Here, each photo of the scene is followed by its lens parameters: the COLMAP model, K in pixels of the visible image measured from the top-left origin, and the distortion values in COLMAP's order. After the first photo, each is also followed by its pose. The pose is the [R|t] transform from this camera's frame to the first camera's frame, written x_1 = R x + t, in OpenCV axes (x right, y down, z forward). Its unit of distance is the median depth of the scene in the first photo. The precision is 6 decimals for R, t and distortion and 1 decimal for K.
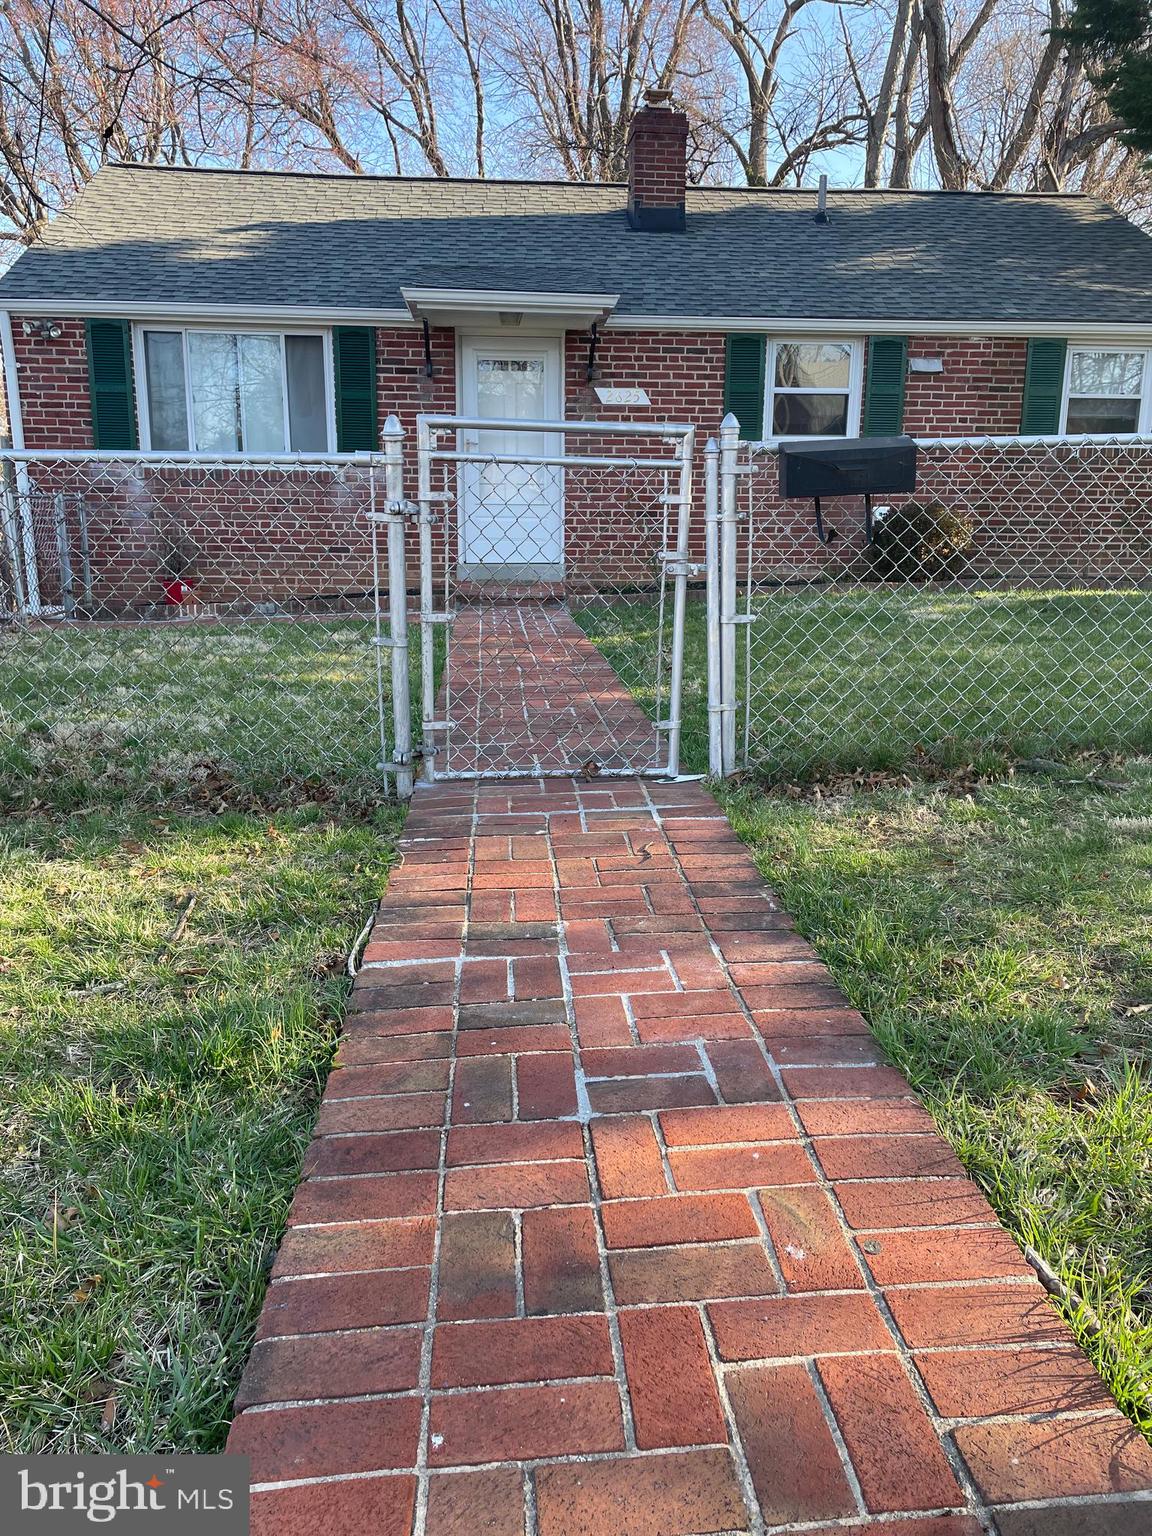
lens RADIAL K [[1162.0, 0, 586.8], [0, 1162.0, 754.1], [0, 0, 1]] dist [0.091813, -0.109325]
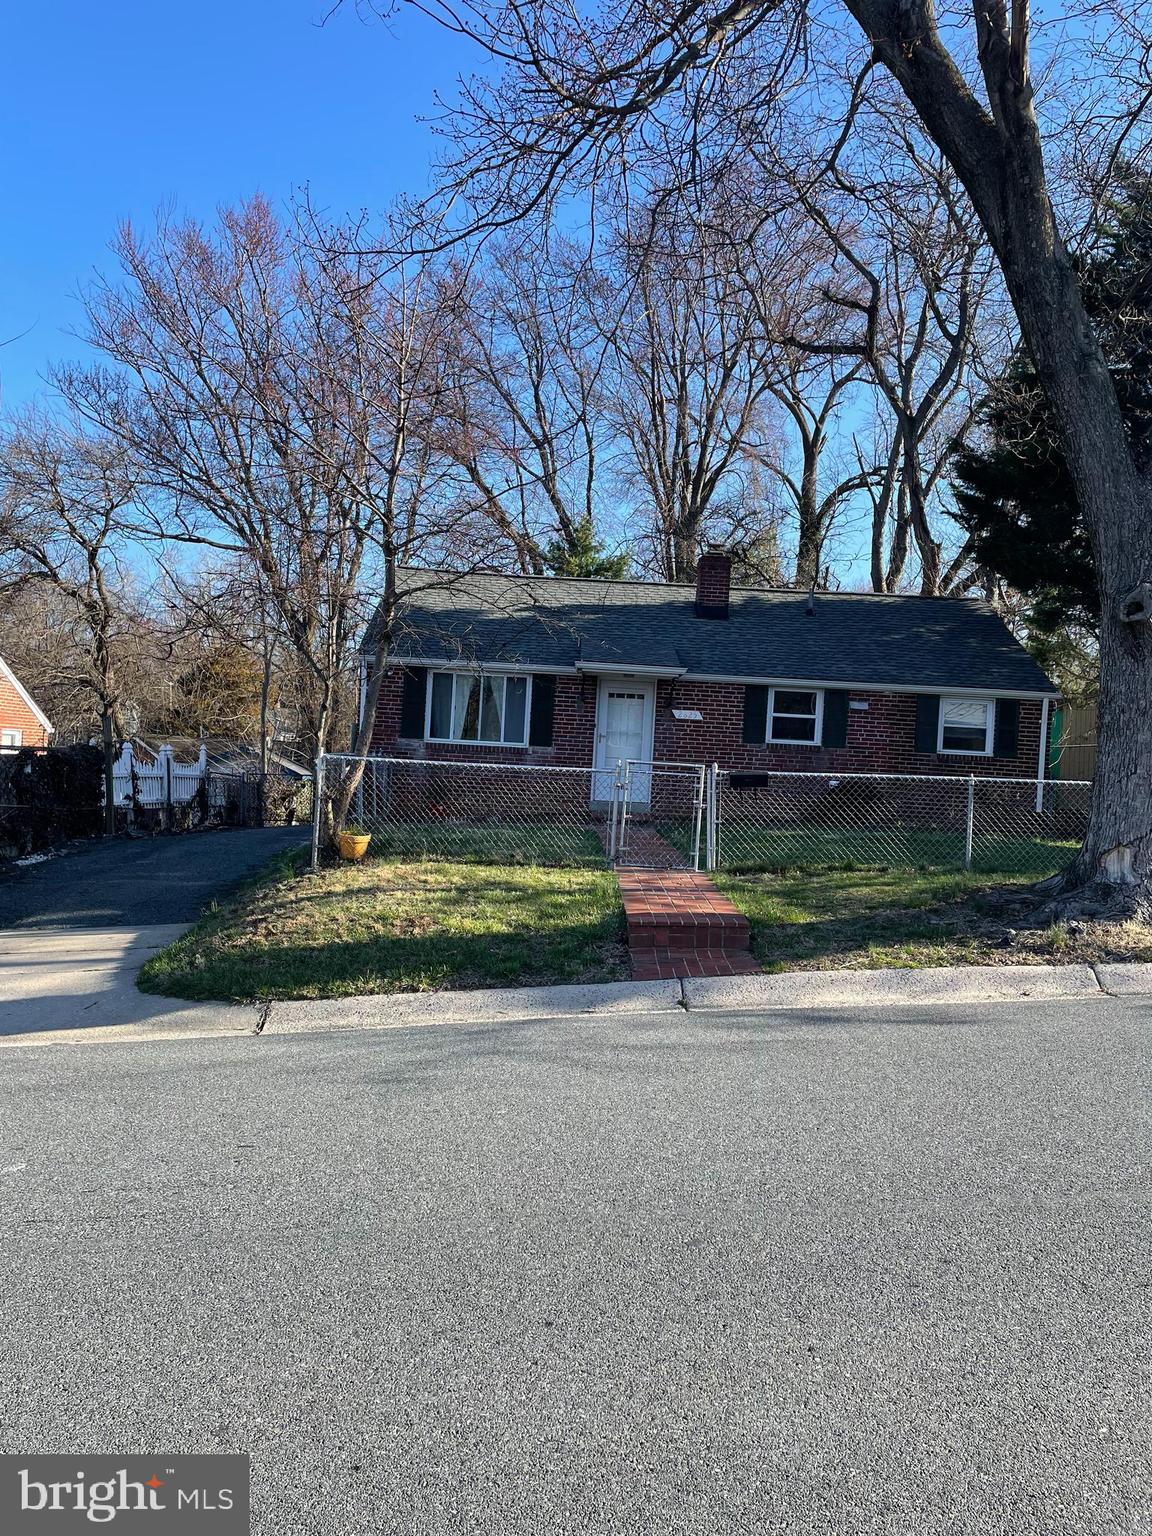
lens RADIAL K [[1162.0, 0, 588.7], [0, 1162.0, 764.7], [0, 0, 1]] dist [0.091813, -0.109325]
pose [[0.997348, 0.047203, -0.055395, -0.017992], [-0.057132, 0.979310, -0.194134, 0.123769], [0.045085, 0.196784, 0.979410, -0.730440]]
